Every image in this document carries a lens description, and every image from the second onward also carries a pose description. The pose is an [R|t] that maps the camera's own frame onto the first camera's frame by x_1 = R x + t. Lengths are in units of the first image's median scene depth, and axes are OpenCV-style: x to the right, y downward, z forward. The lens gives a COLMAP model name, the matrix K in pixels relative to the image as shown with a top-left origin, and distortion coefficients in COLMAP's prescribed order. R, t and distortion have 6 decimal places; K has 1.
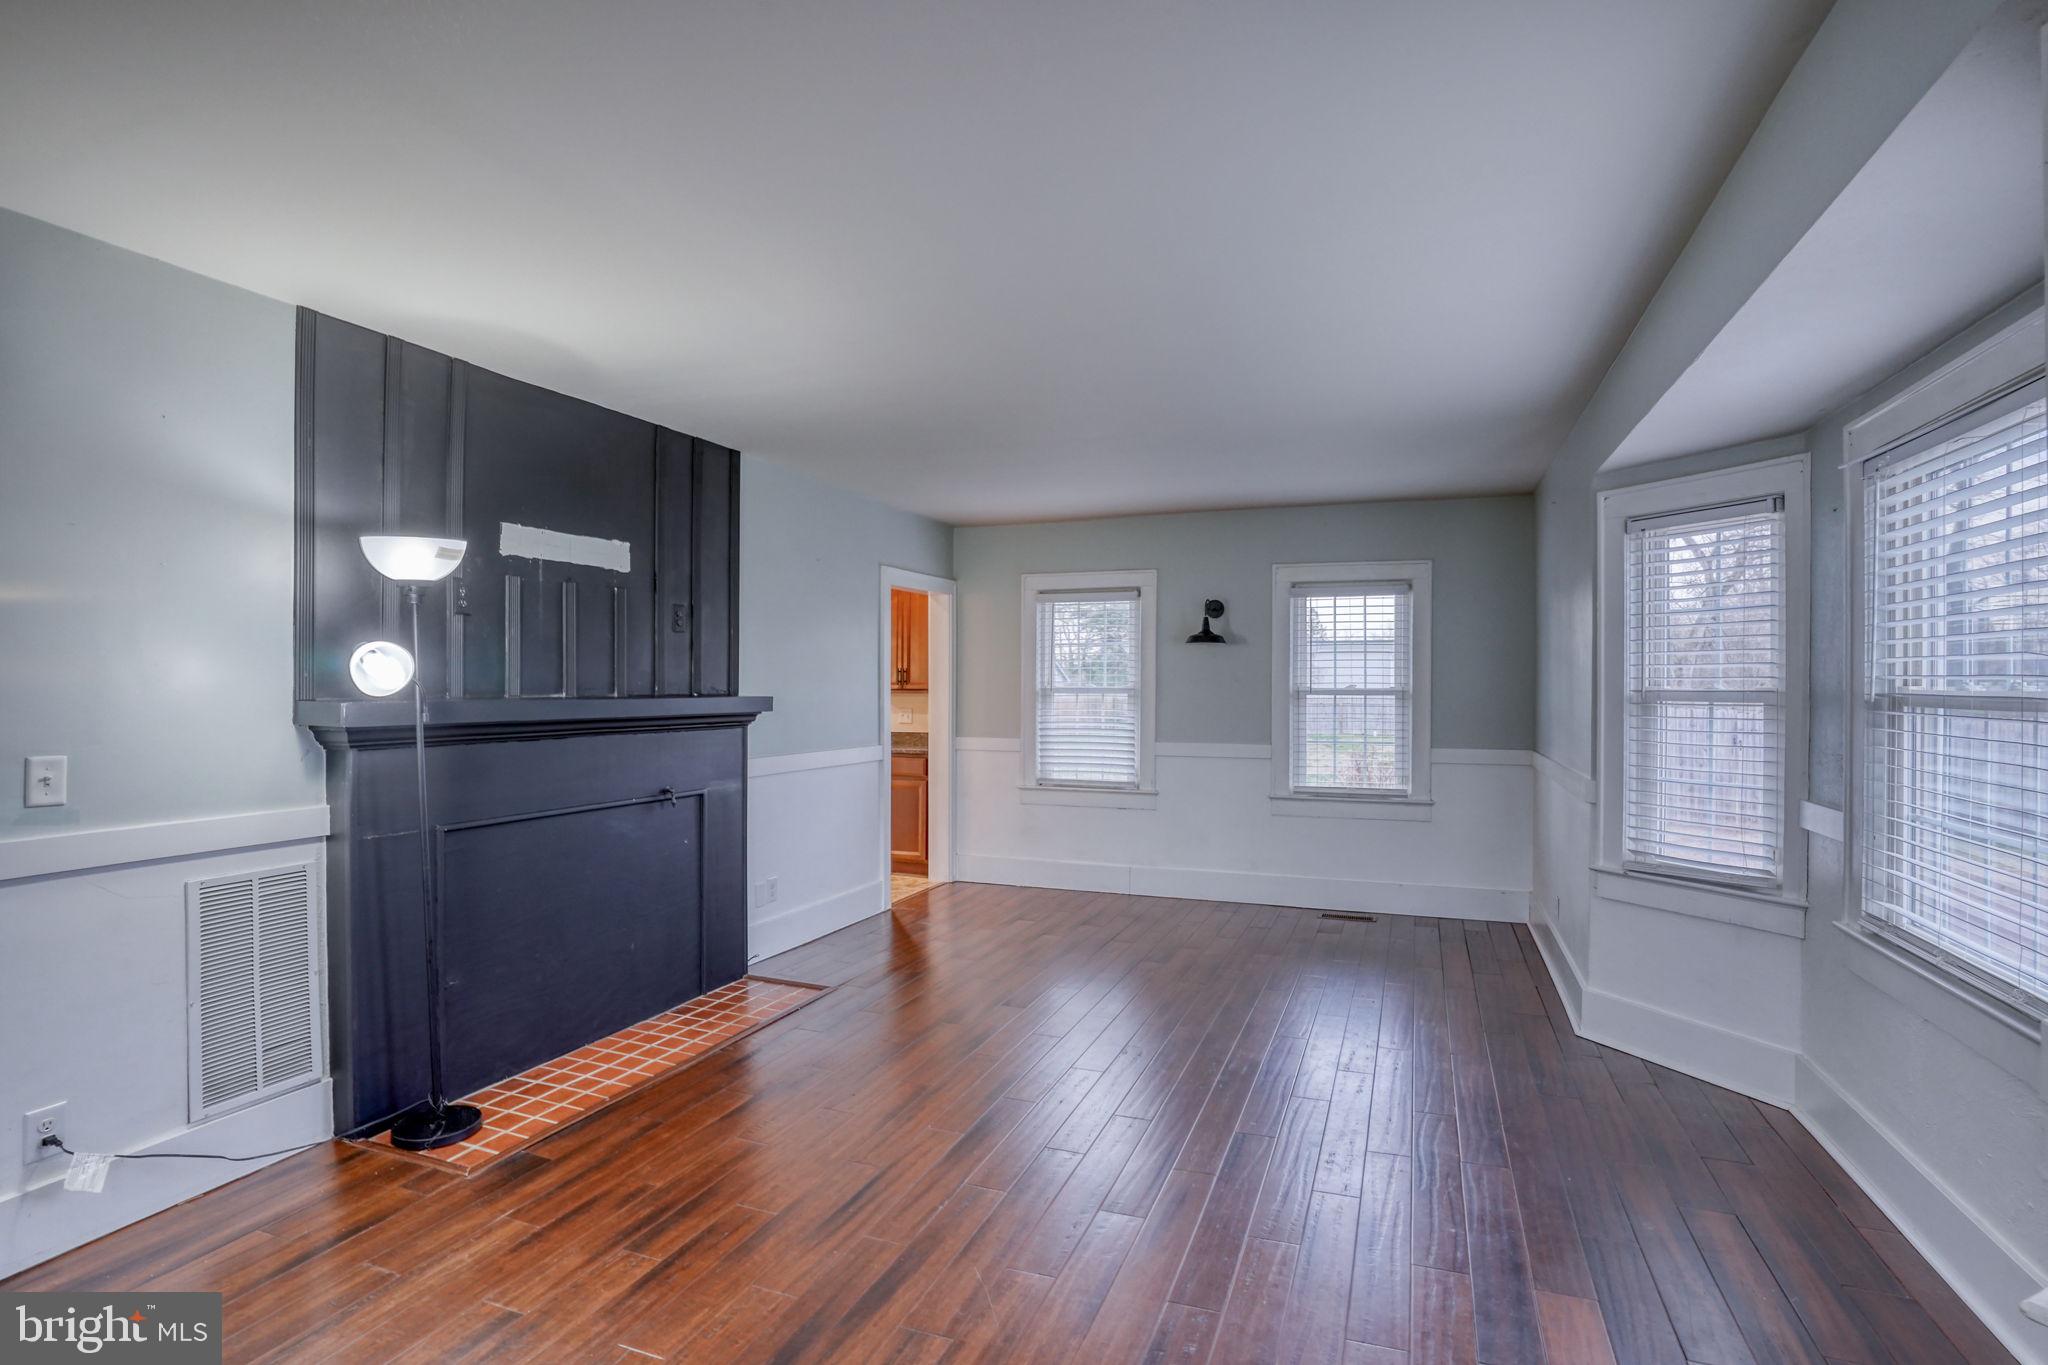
lens RADIAL K [[1049.9, 0, 1024.4], [0, 1049.9, 669.6], [0, 0, 1]] dist [-0.081460, 0.039645]
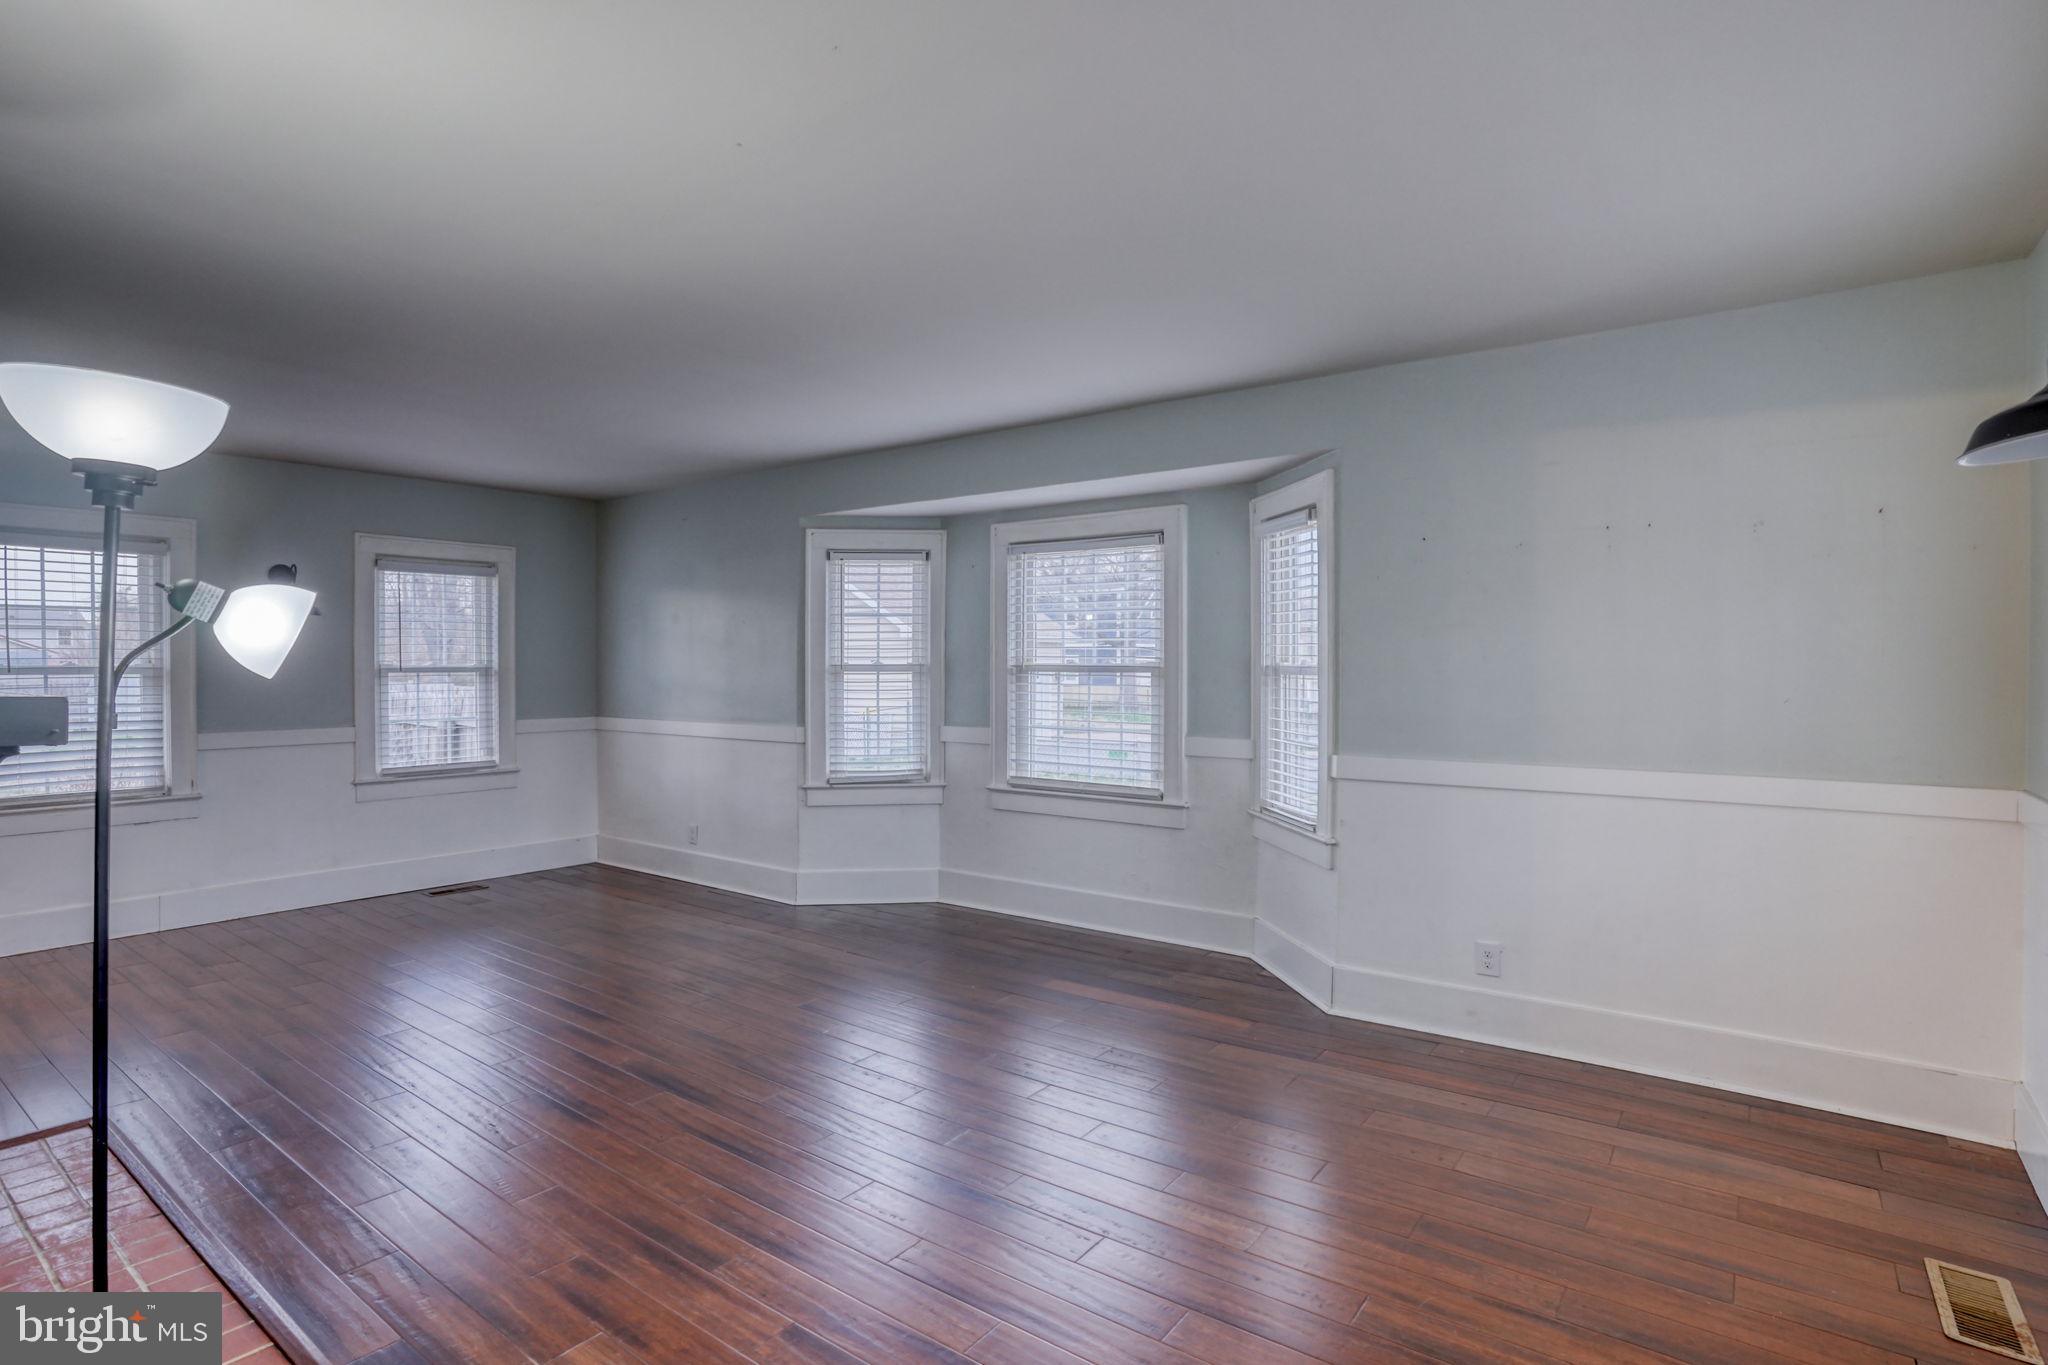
lens RADIAL K [[1049.9, 0, 1024.4], [0, 1049.9, 669.6], [0, 0, 1]] dist [-0.081460, 0.039645]
pose [[0.257389, -0.011546, 0.966239, -0.516274], [-0.012518, 0.999805, 0.015282, 0.000178], [-0.966227, -0.016029, 0.257194, 0.207440]]
